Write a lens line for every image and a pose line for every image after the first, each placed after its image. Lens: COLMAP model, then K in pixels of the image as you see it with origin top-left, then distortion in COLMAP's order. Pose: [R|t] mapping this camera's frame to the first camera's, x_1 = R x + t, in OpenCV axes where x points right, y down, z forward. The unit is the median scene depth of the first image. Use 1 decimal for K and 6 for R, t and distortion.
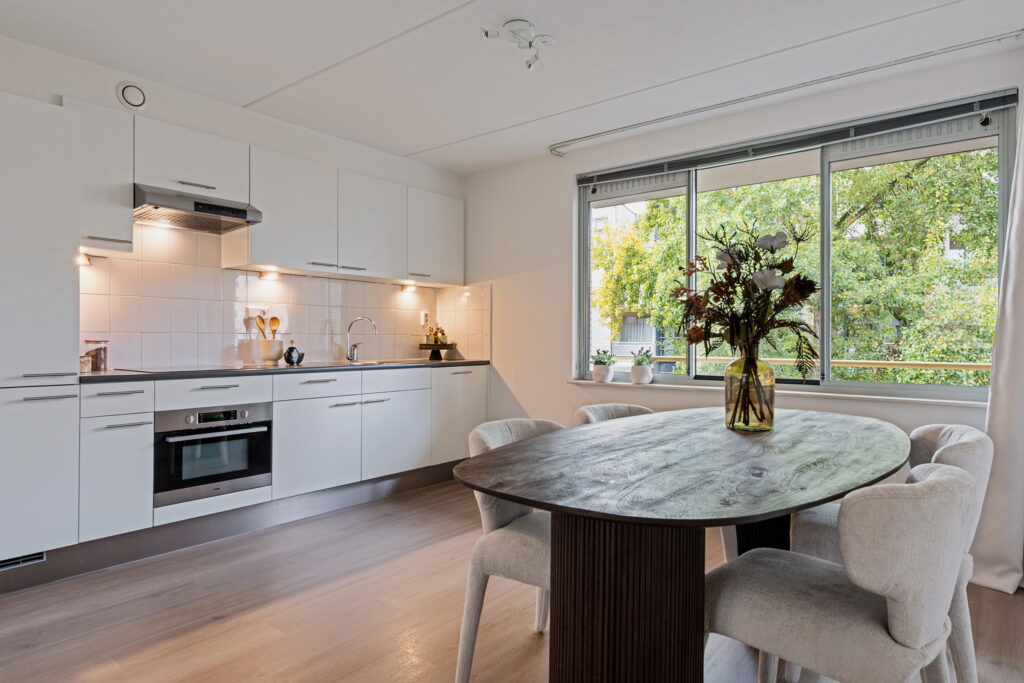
lens RADIAL K [[613.2, 0, 514.6], [0, 613.2, 341.0], [0, 0, 1]] dist [0.017019, -0.004537]
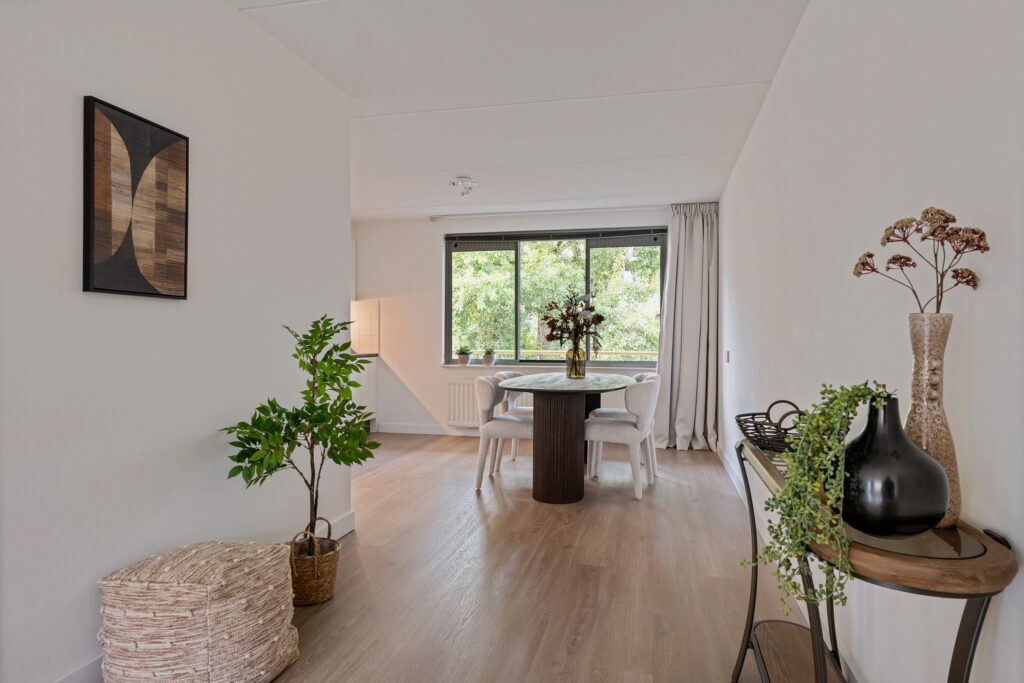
lens RADIAL K [[613.2, 0, 510.1], [0, 613.2, 343.2], [0, 0, 1]] dist [0.017019, -0.004537]
pose [[0.906581, -0.001197, 0.422030, -0.522440], [-0.000979, 0.999987, 0.004939, -0.000006], [-0.422031, -0.004890, 0.906568, -0.632370]]
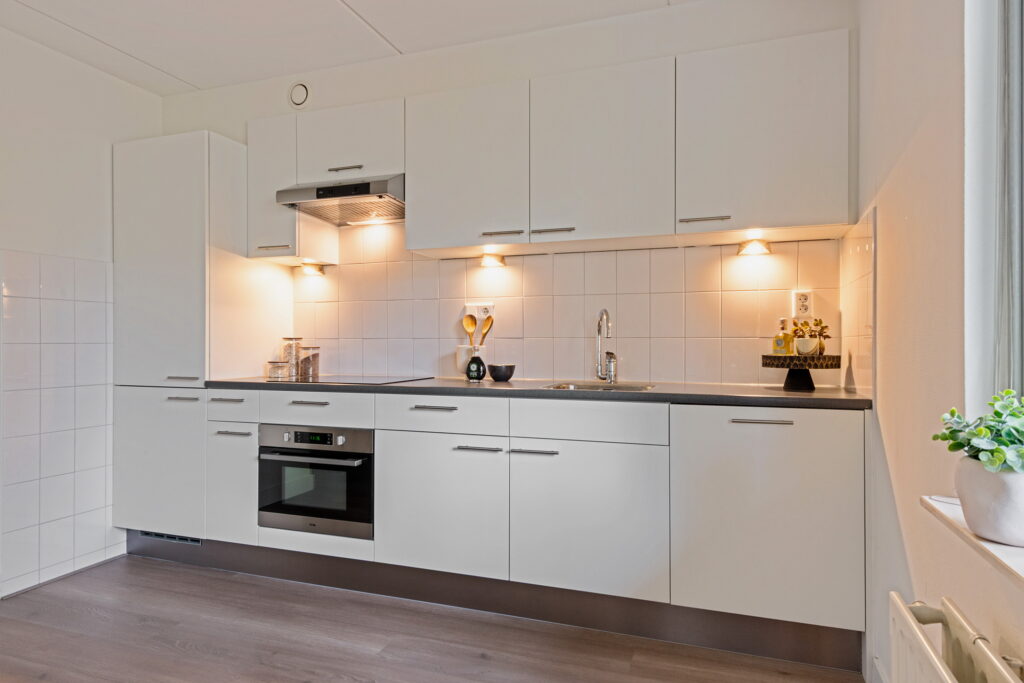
lens RADIAL K [[613.2, 0, 510.4], [0, 613.2, 339.5], [0, 0, 1]] dist [0.017019, -0.004537]
pose [[0.321100, -0.009484, -0.946998, 0.367410], [-0.003596, 0.999930, -0.011234, -0.002531], [0.947039, 0.007013, 0.321043, 0.920463]]
